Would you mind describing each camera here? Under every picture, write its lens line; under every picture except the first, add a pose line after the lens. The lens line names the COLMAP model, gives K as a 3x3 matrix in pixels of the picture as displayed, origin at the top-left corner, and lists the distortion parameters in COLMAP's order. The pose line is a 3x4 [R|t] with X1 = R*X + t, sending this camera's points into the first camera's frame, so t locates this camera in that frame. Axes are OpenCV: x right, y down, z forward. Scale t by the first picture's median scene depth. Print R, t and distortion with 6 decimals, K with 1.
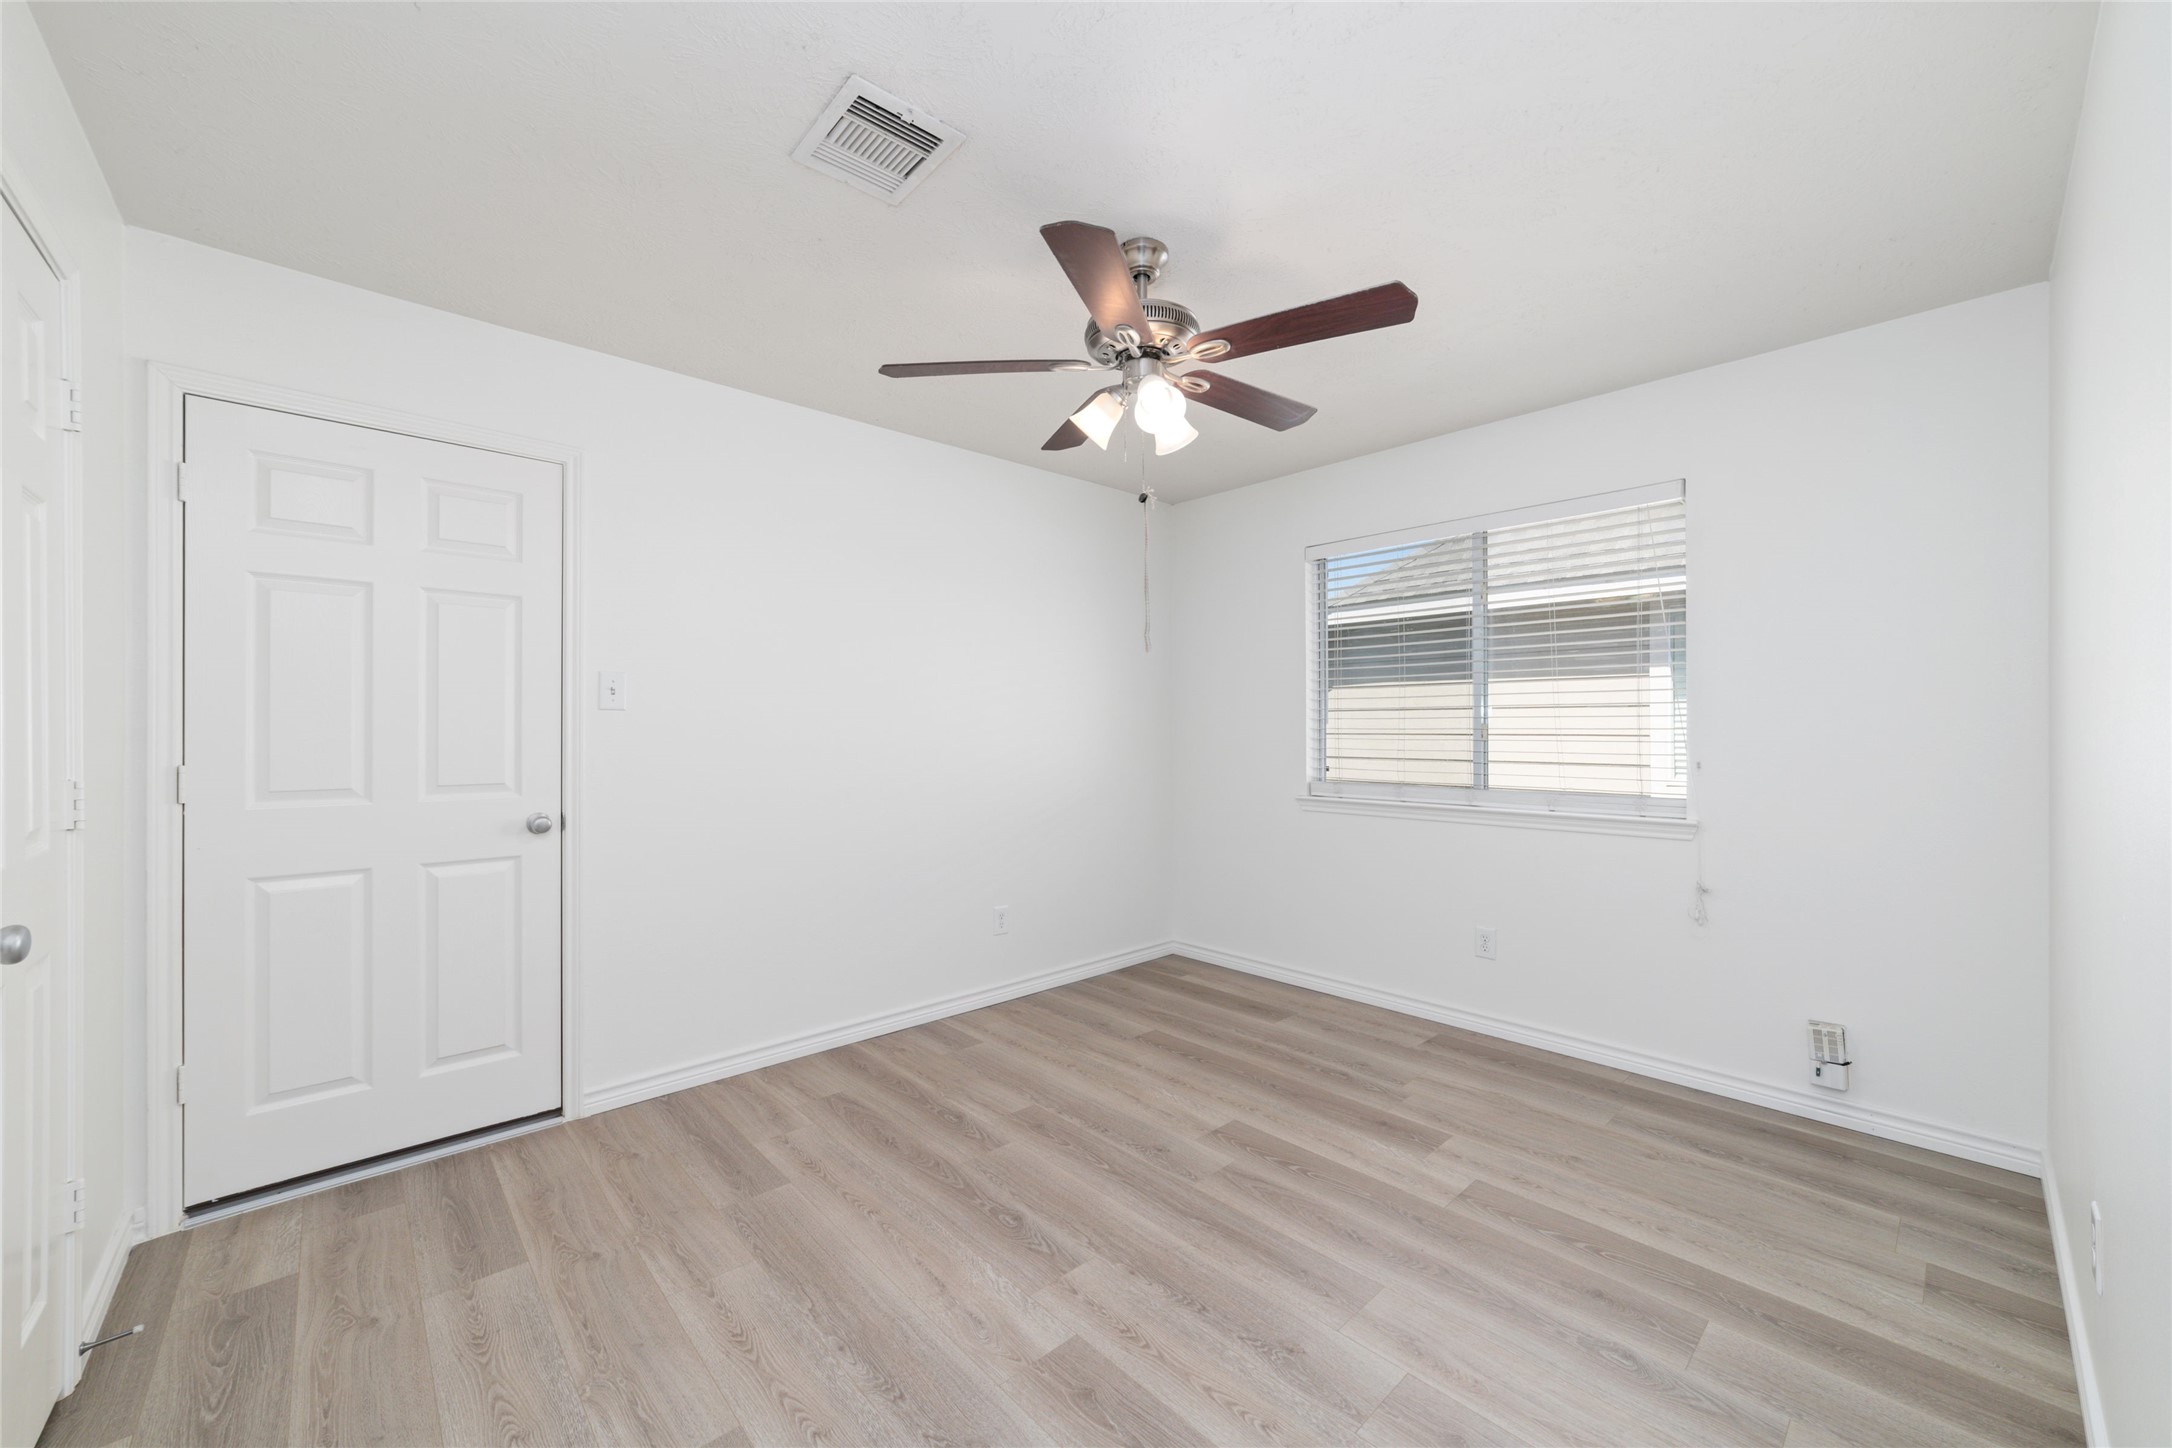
lens RADIAL K [[829.9, 0, 1075.2], [0, 829.9, 752.7], [0, 0, 1]] dist [-0.017925, 0.006138]
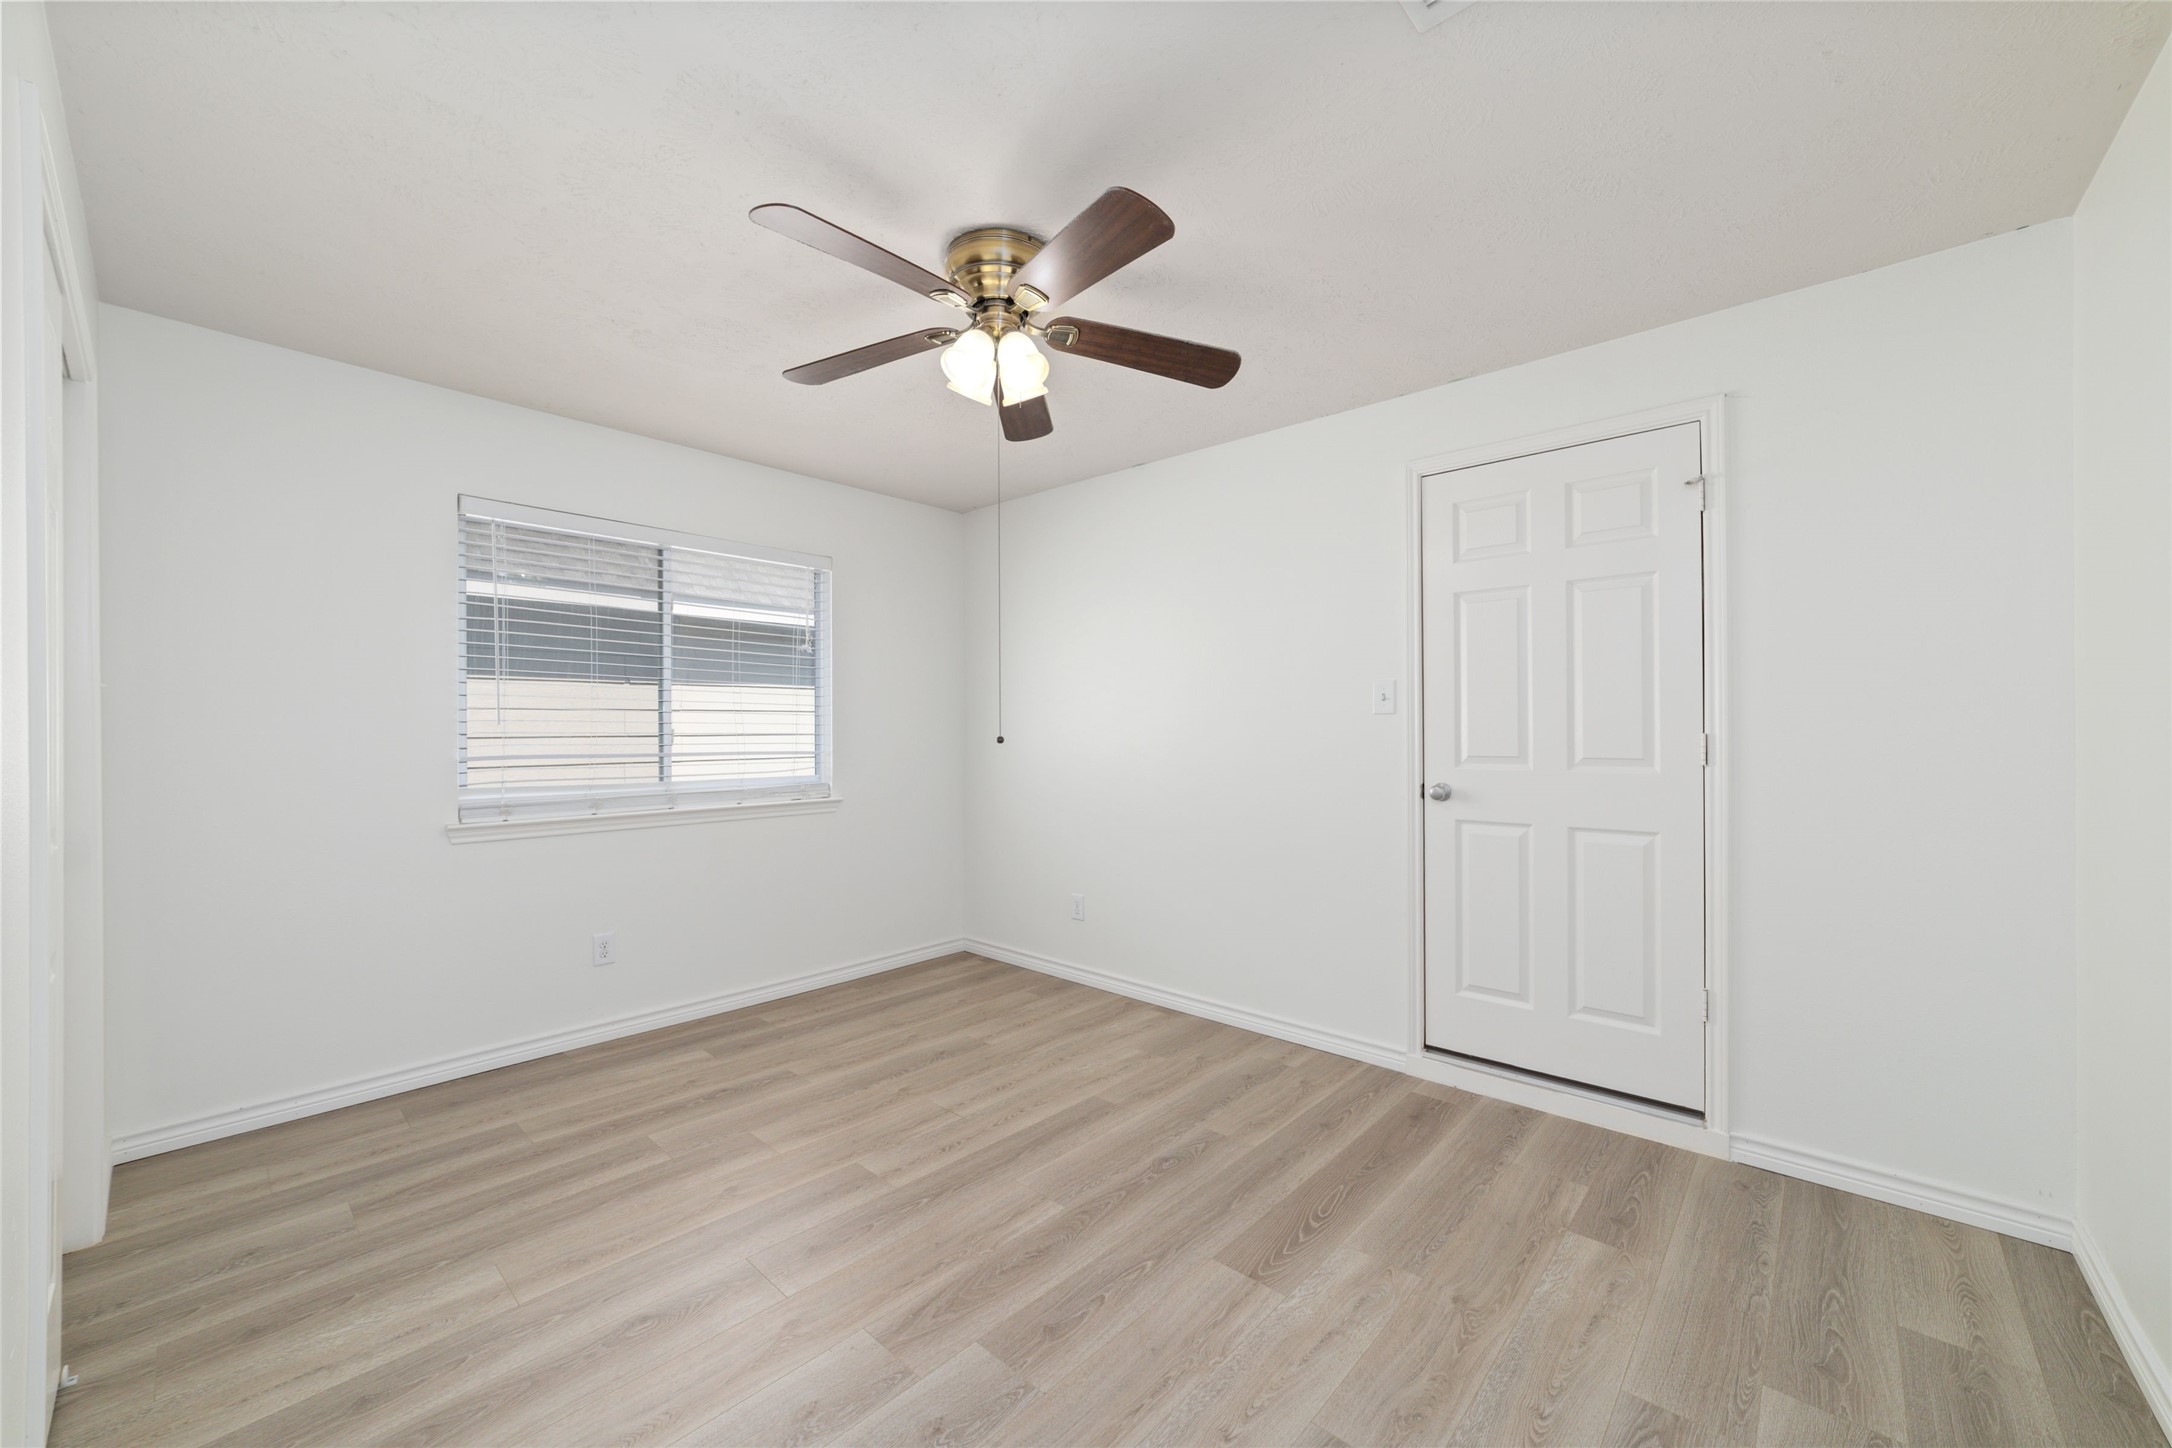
lens RADIAL K [[829.9, 0, 1072.6], [0, 829.9, 737.2], [0, 0, 1]] dist [-0.017925, 0.006138]
pose [[-0.088543, 0.004807, 0.996061, -0.579171], [0.026887, 0.999636, -0.002434, -0.005044], [-0.995709, 0.026566, -0.088640, 0.593434]]
